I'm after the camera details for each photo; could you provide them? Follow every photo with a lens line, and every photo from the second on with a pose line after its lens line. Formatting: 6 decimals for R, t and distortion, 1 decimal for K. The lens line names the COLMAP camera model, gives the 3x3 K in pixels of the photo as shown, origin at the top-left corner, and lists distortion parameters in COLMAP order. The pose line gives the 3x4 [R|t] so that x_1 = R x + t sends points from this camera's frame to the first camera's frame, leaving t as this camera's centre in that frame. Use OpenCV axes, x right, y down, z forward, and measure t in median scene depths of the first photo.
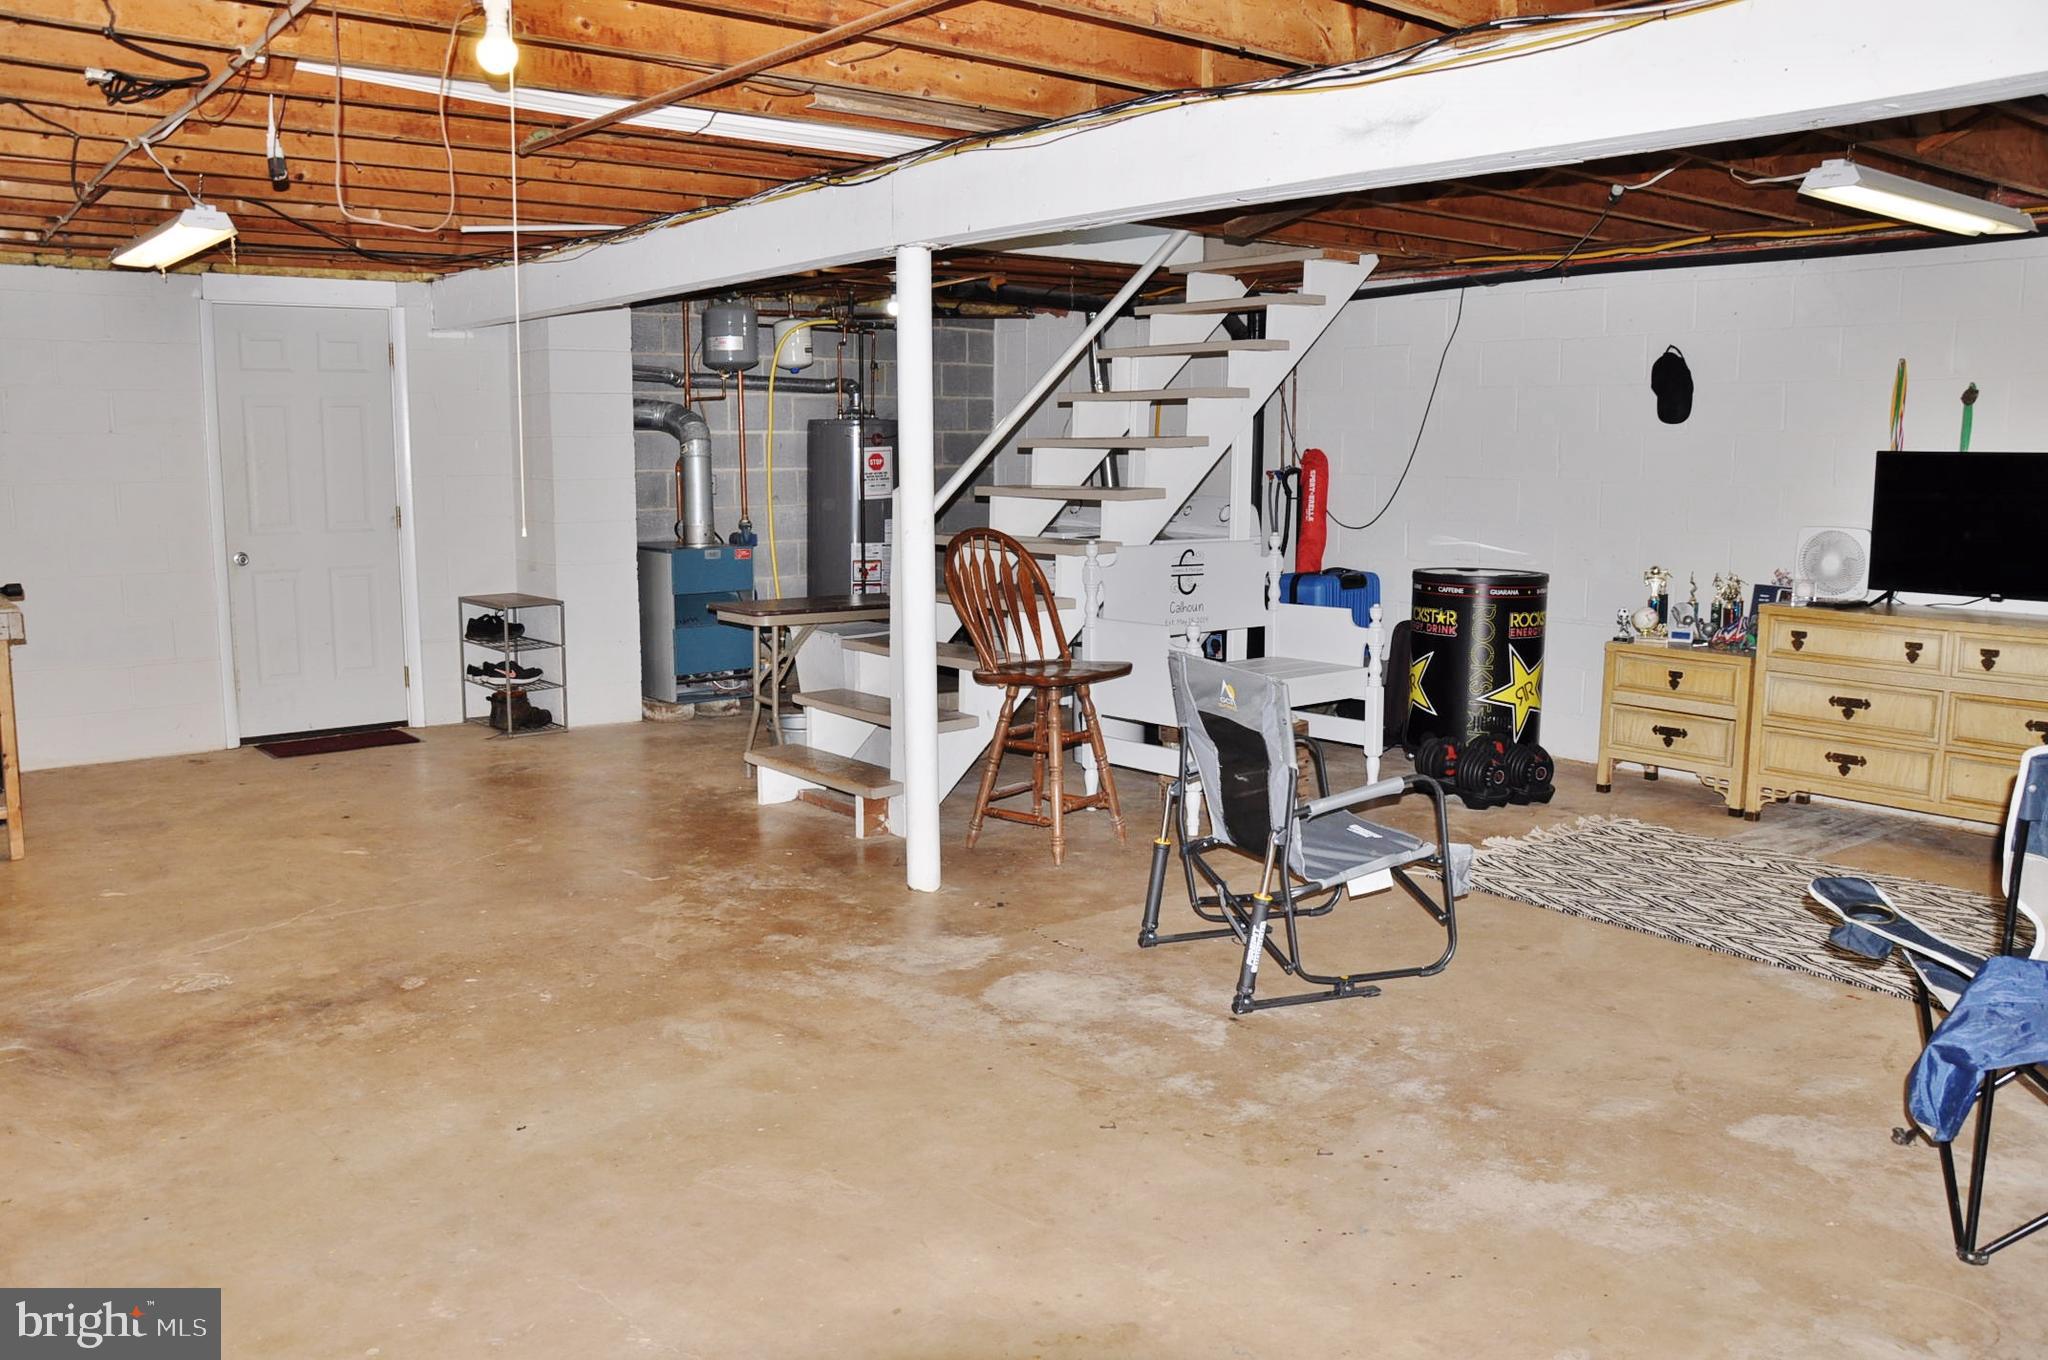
lens RADIAL K [[1606.5, 0, 1011.1], [0, 1606.5, 686.4], [0, 0, 1]] dist [-0.159642, 0.133651]
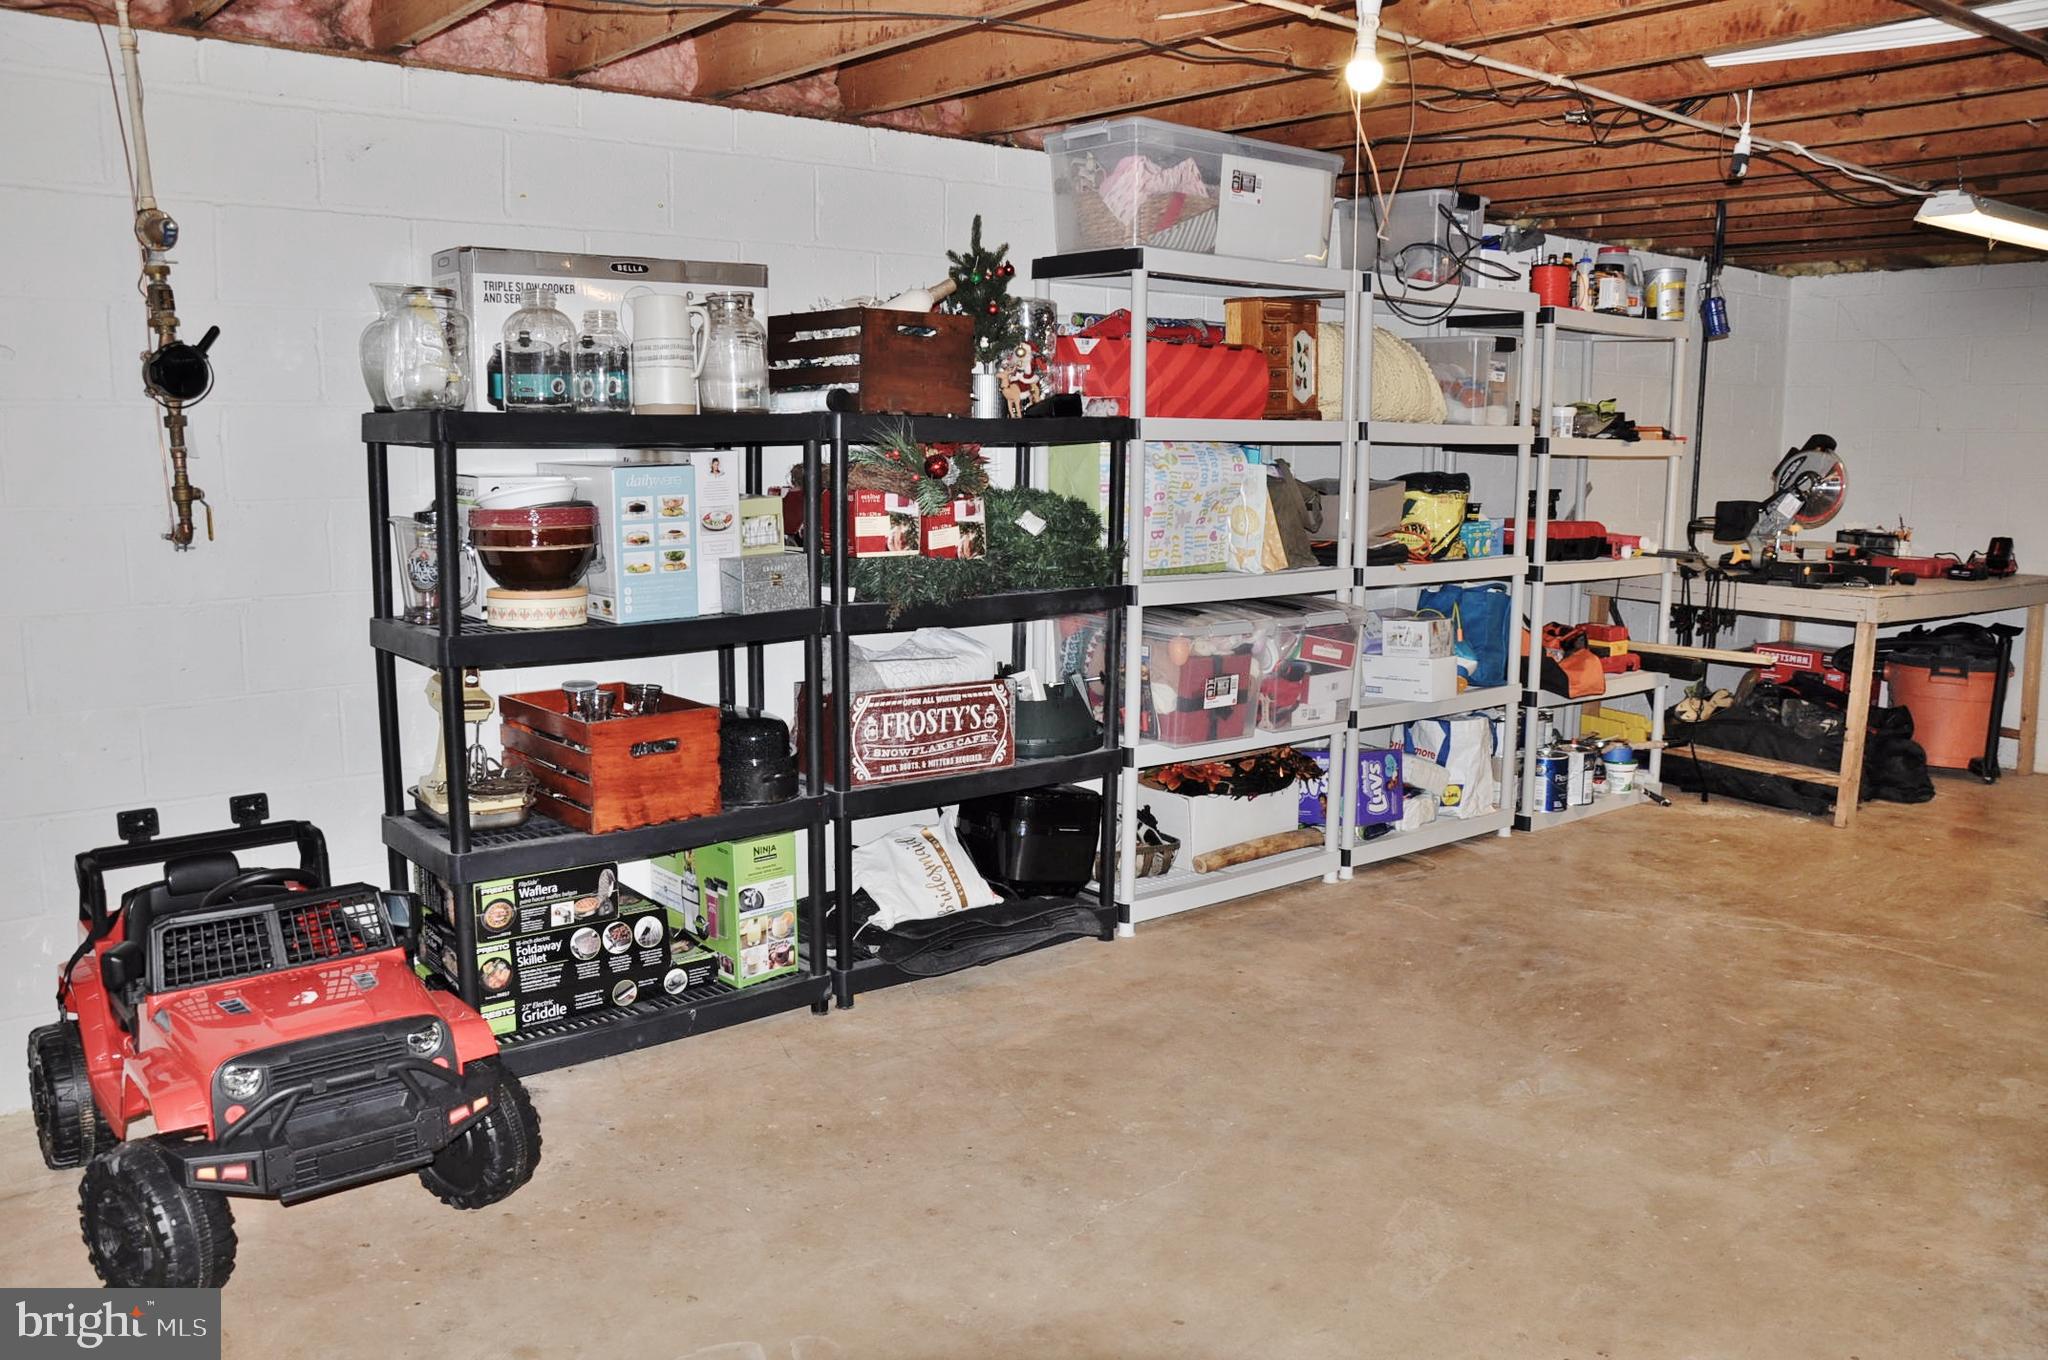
lens RADIAL K [[1606.5, 0, 1011.1], [0, 1606.5, 686.4], [0, 0, 1]] dist [-0.159642, 0.133651]
pose [[0.007875, 0.159283, -0.987202, 0.408378], [-0.158291, 0.974984, 0.156049, -0.061103], [0.987361, 0.155036, 0.032891, 0.396629]]
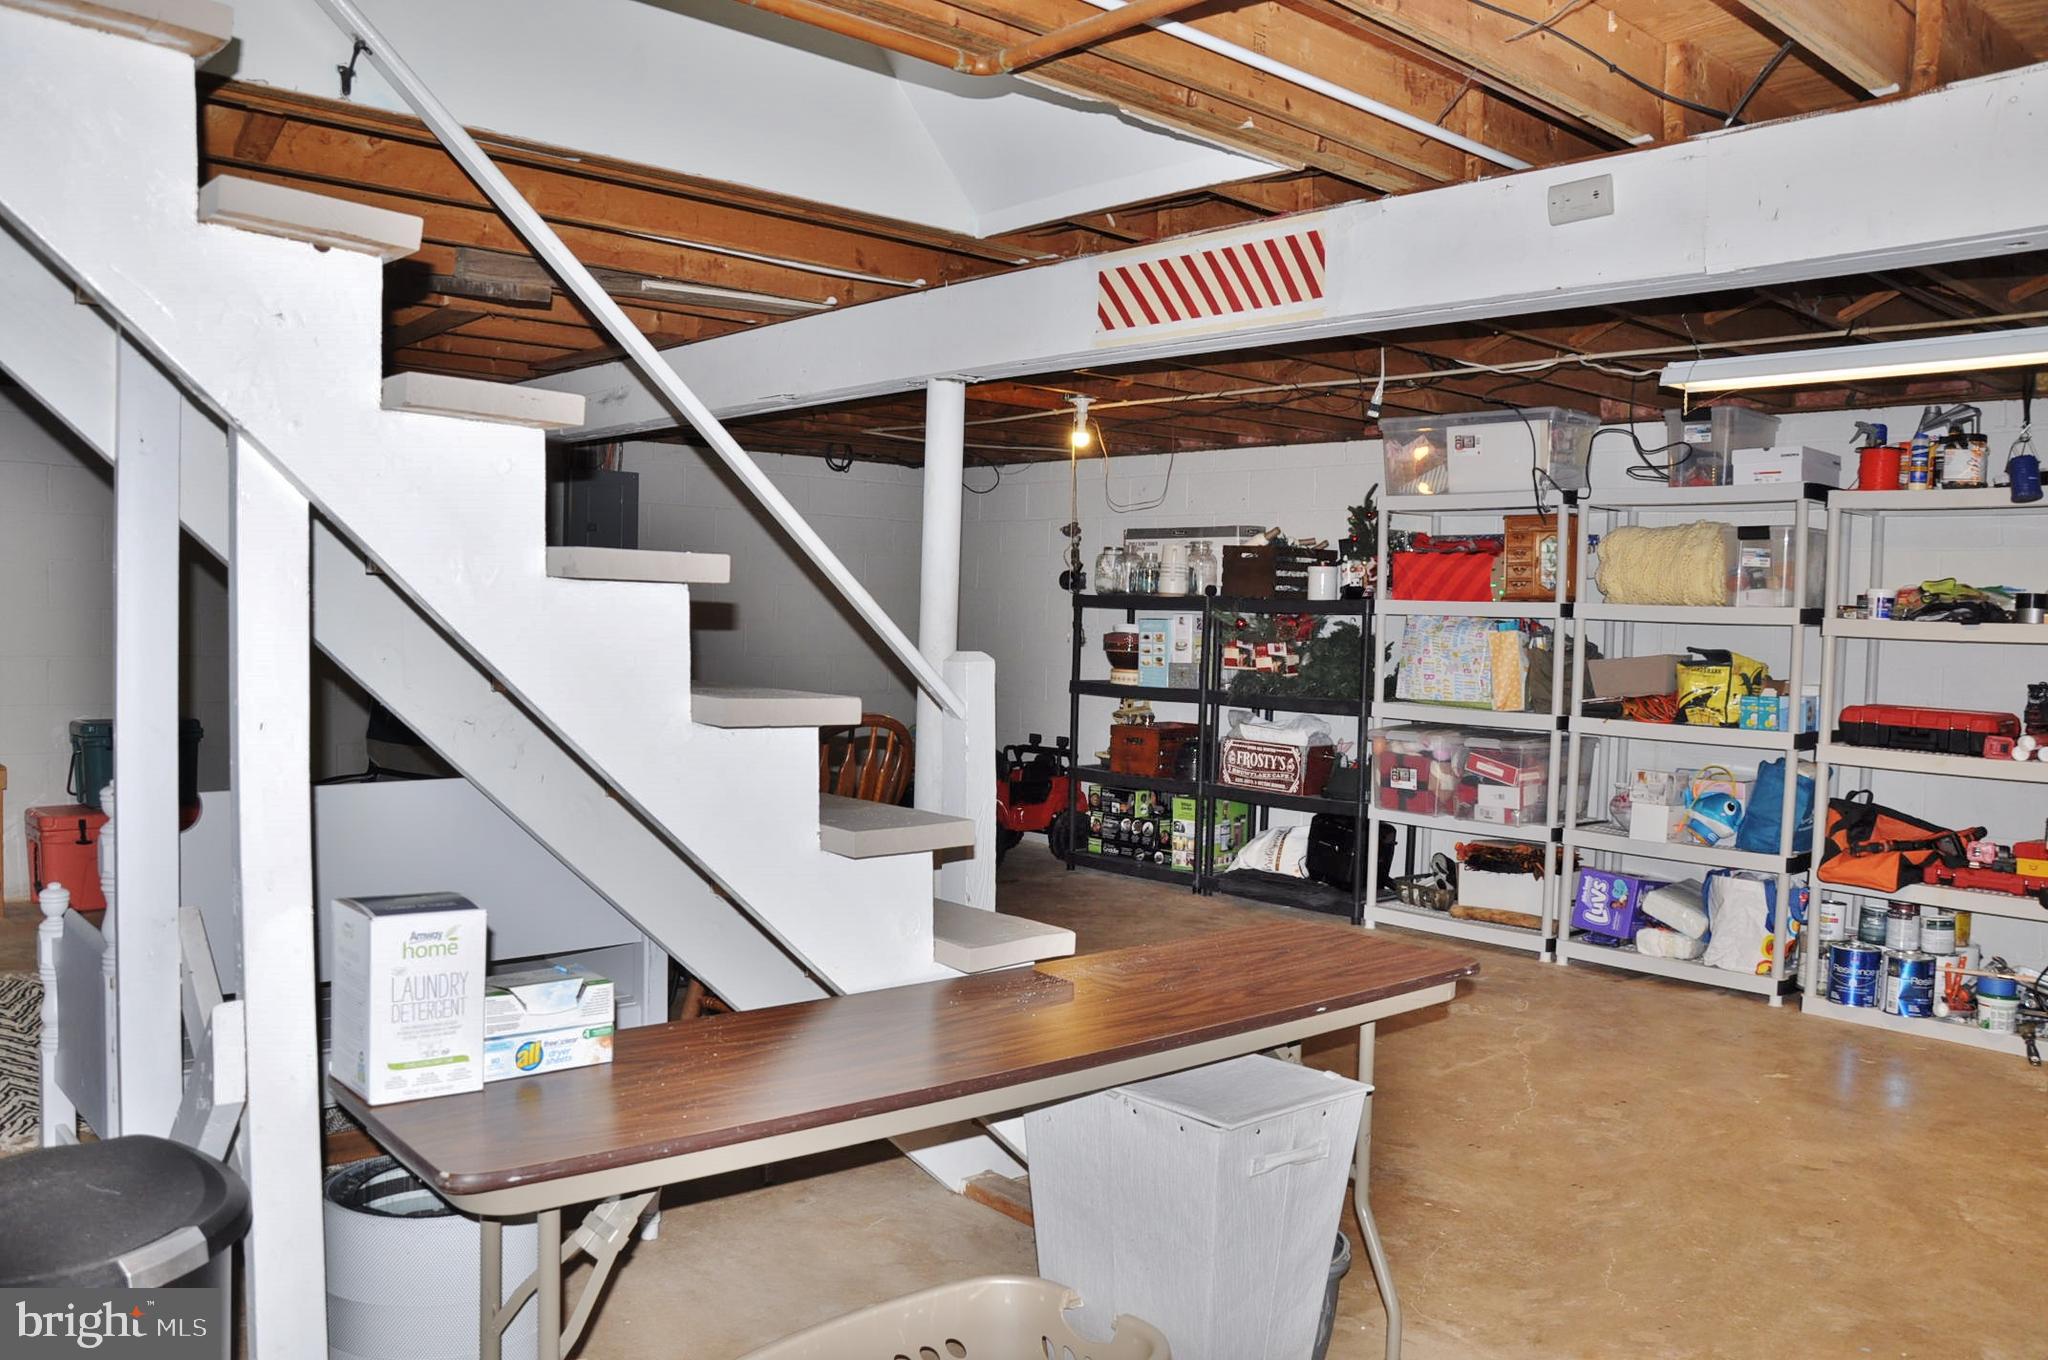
lens RADIAL K [[1606.5, 0, 1011.1], [0, 1606.5, 686.4], [0, 0, 1]] dist [-0.159642, 0.133651]
pose [[-0.998167, -0.022712, -0.056101, -0.045109], [-0.033388, 0.979756, 0.197390, -0.259862], [0.050482, 0.198901, -0.978718, 1.770353]]
